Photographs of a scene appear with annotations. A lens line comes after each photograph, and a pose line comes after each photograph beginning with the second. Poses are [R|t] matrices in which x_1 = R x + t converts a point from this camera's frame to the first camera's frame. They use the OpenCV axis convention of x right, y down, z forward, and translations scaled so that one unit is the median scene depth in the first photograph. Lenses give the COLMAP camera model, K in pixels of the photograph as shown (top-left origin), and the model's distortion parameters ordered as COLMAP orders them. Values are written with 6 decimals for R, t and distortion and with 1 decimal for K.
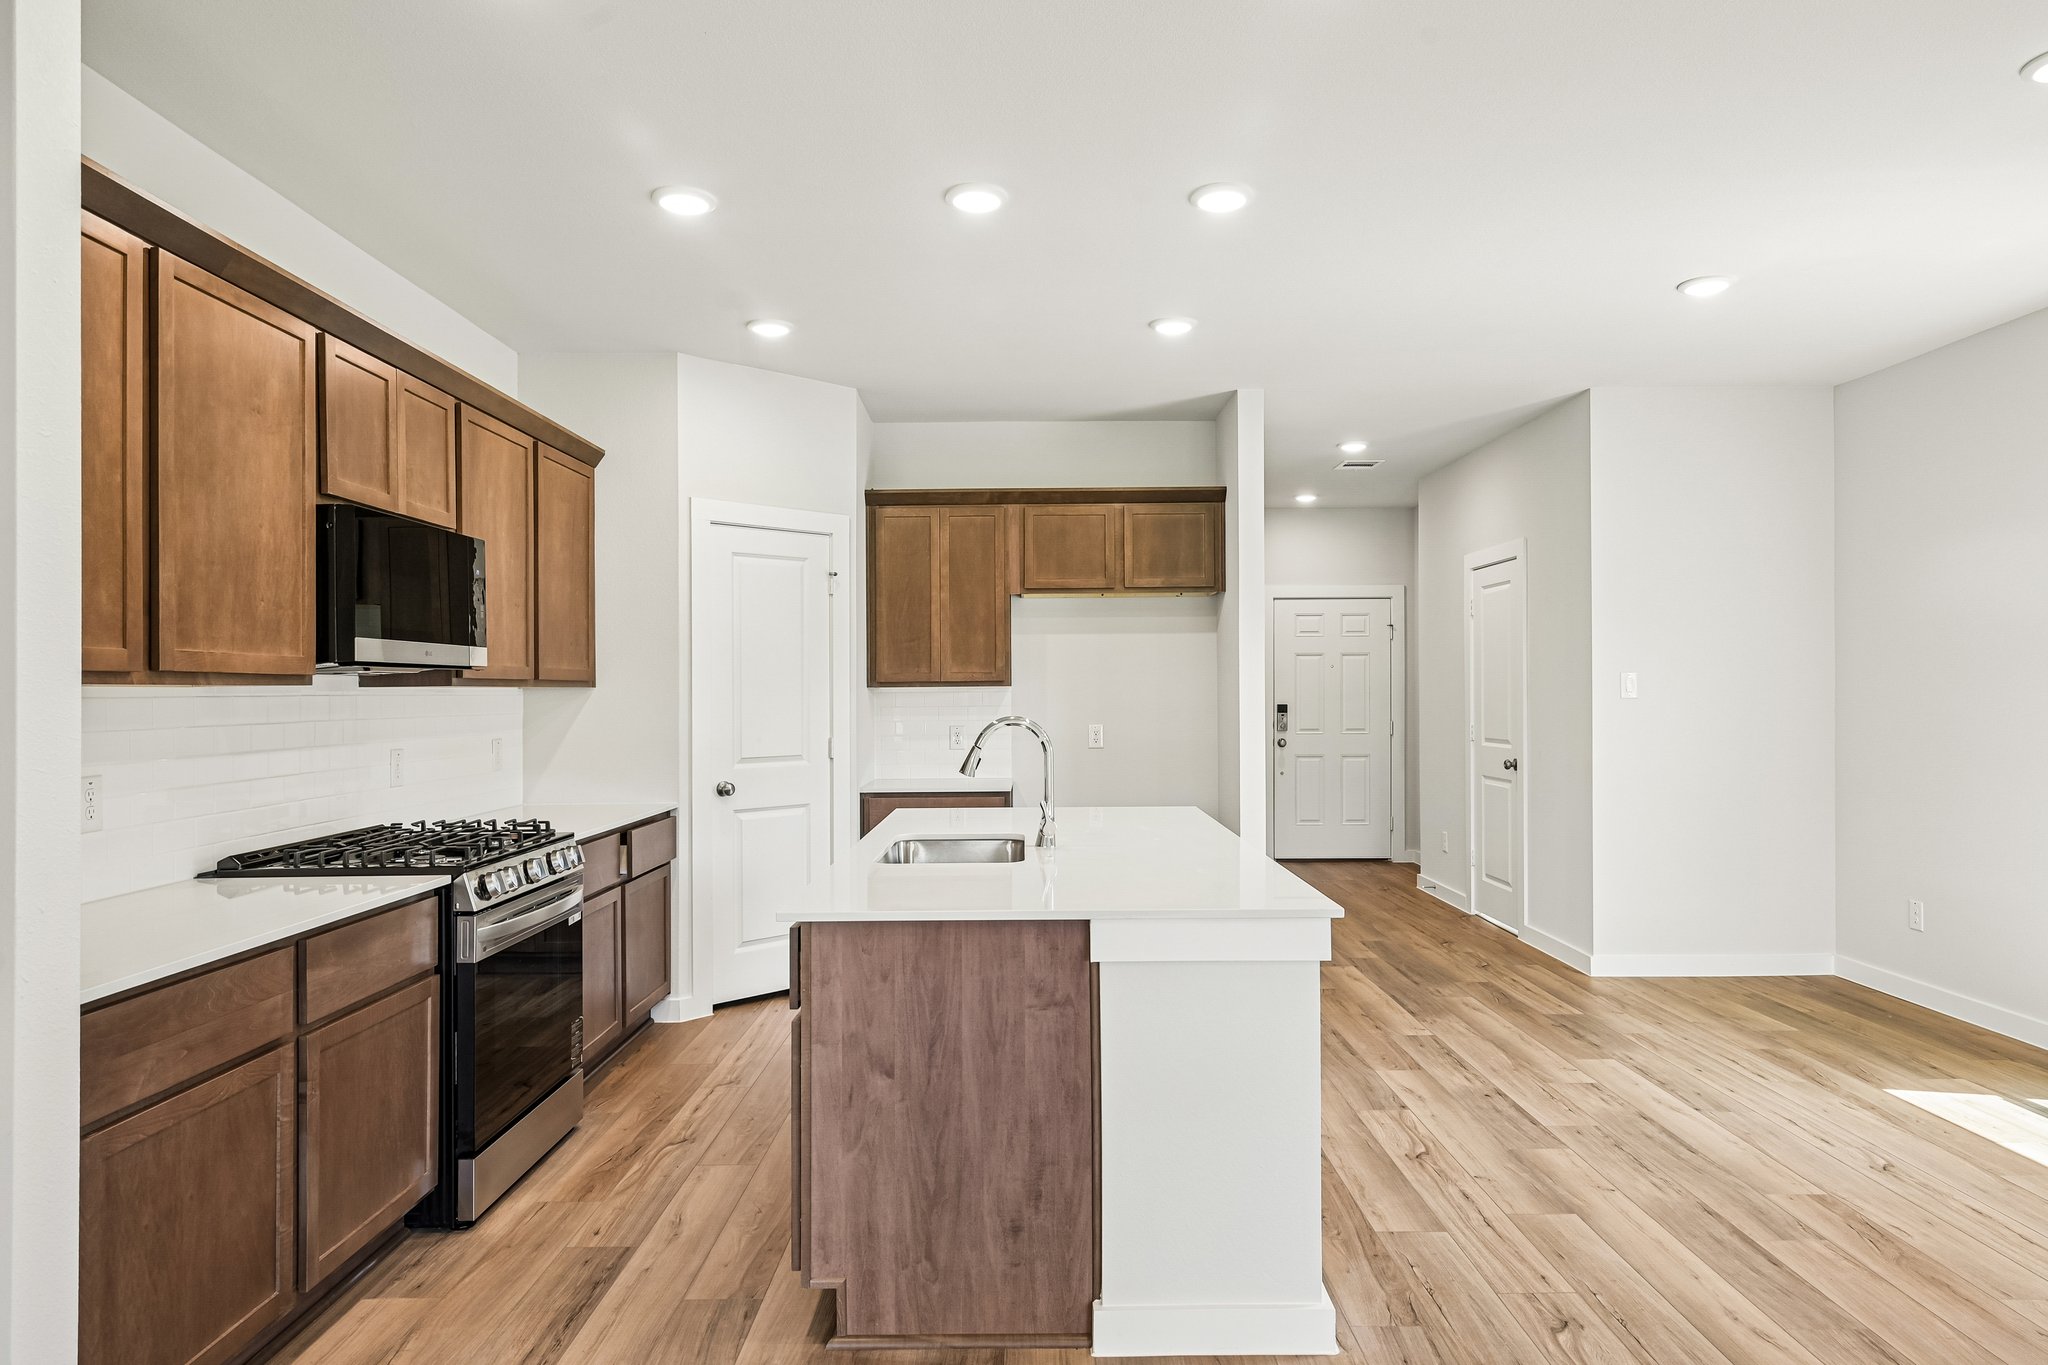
lens RADIAL K [[1219.3, 0, 1032.2], [0, 1219.3, 674.8], [0, 0, 1]] dist [-0.005932, -0.001788]
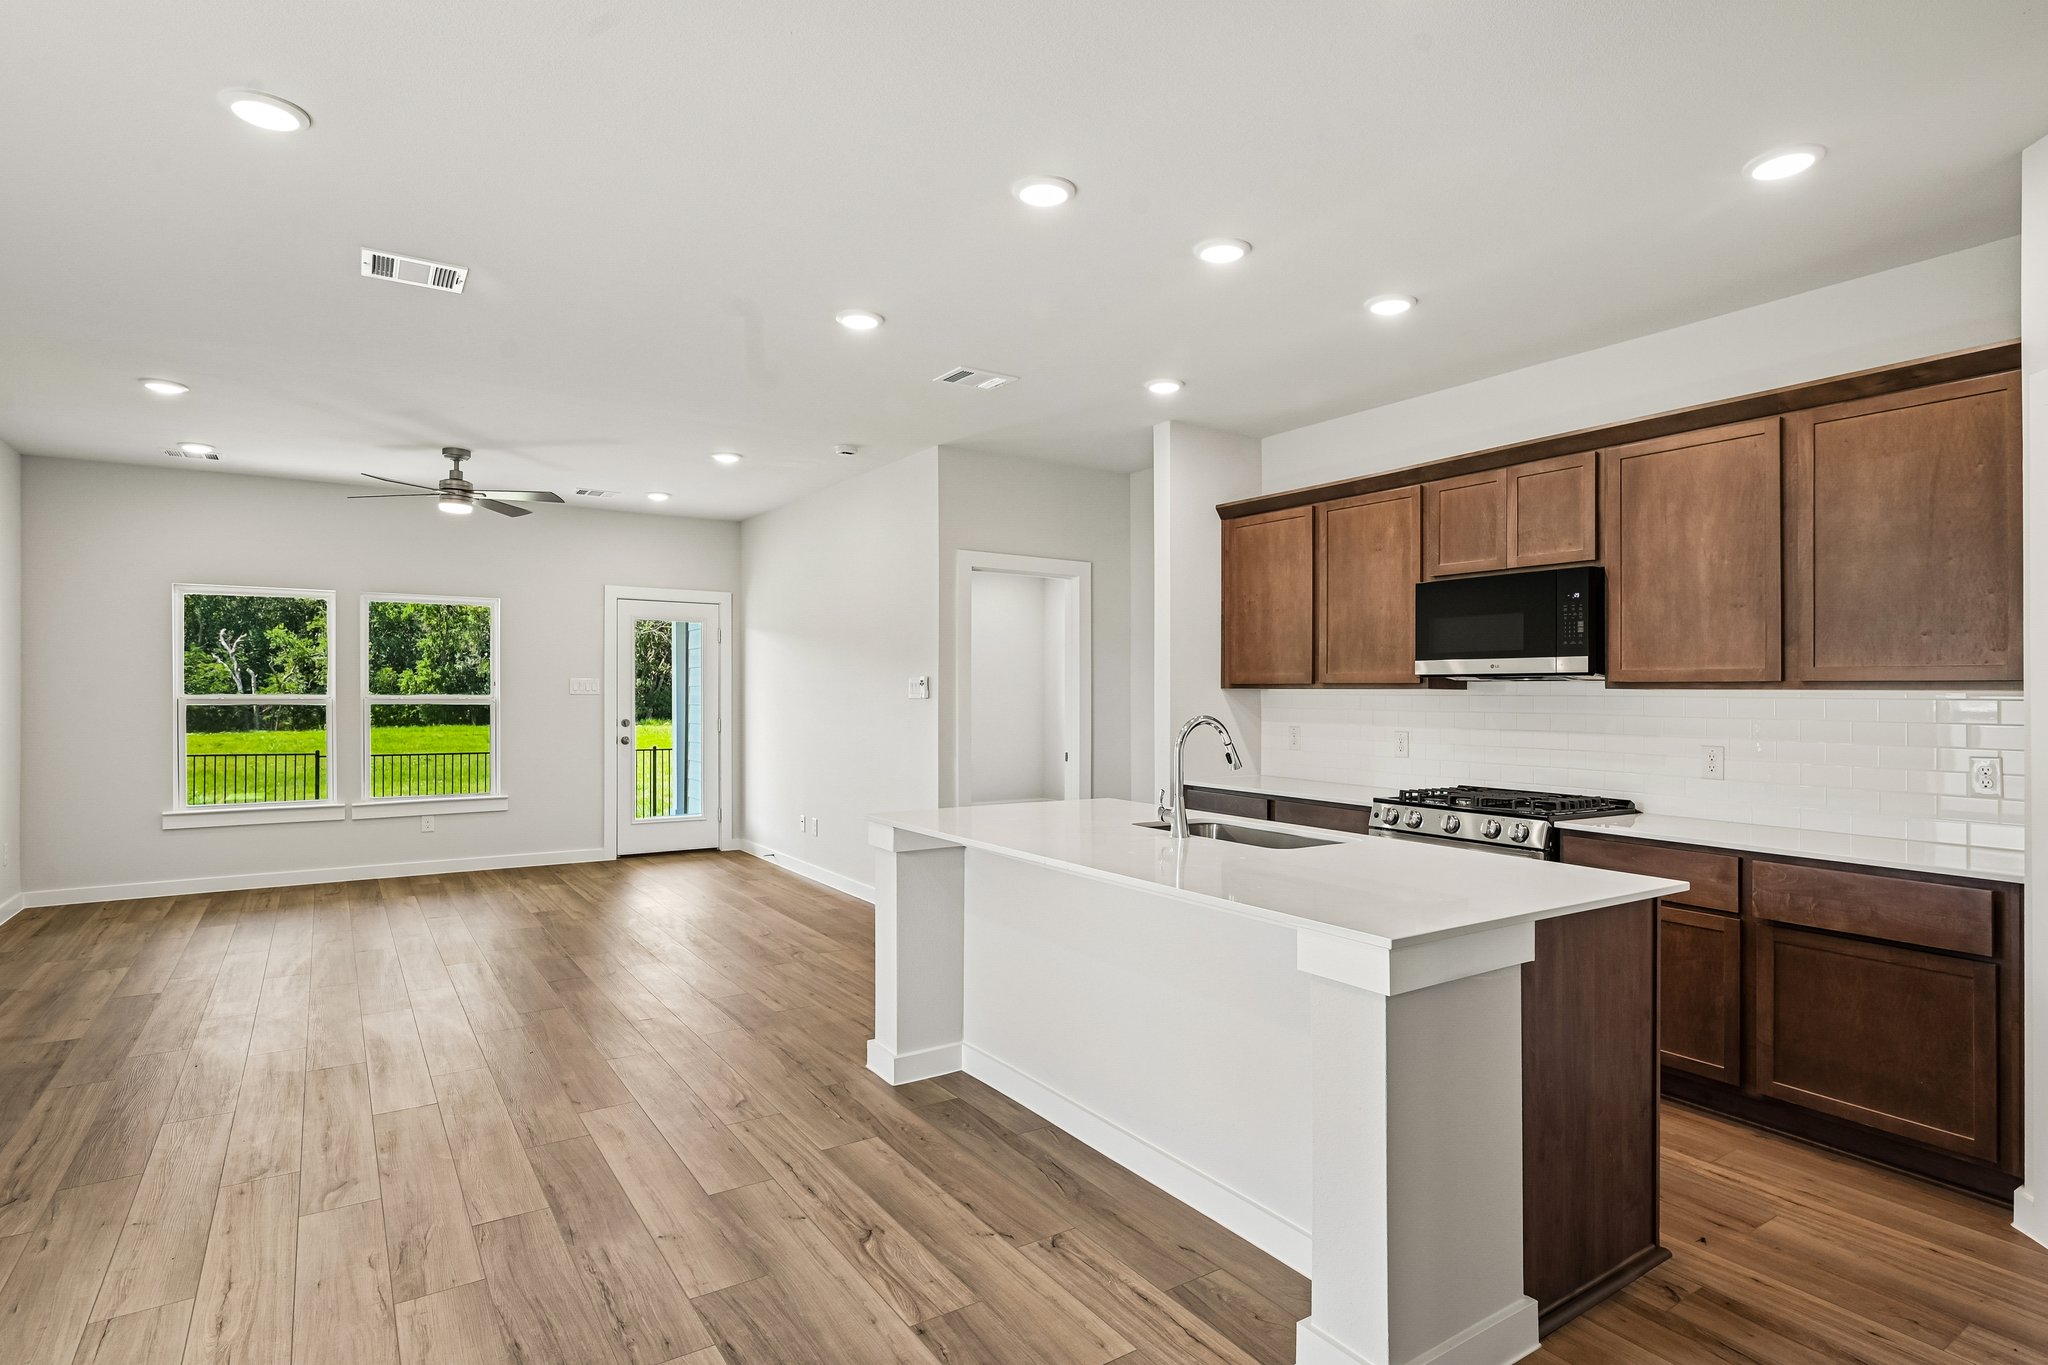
lens RADIAL K [[1086.3, 0, 1048.3], [0, 1086.3, 698.9], [0, 0, 1]] dist [0.011936, -0.004490]
pose [[-0.819760, 0.006456, -0.572671, 0.614806], [0.008196, 0.999966, -0.000460, 0.016176], [0.572648, -0.005071, -0.819785, 1.606766]]
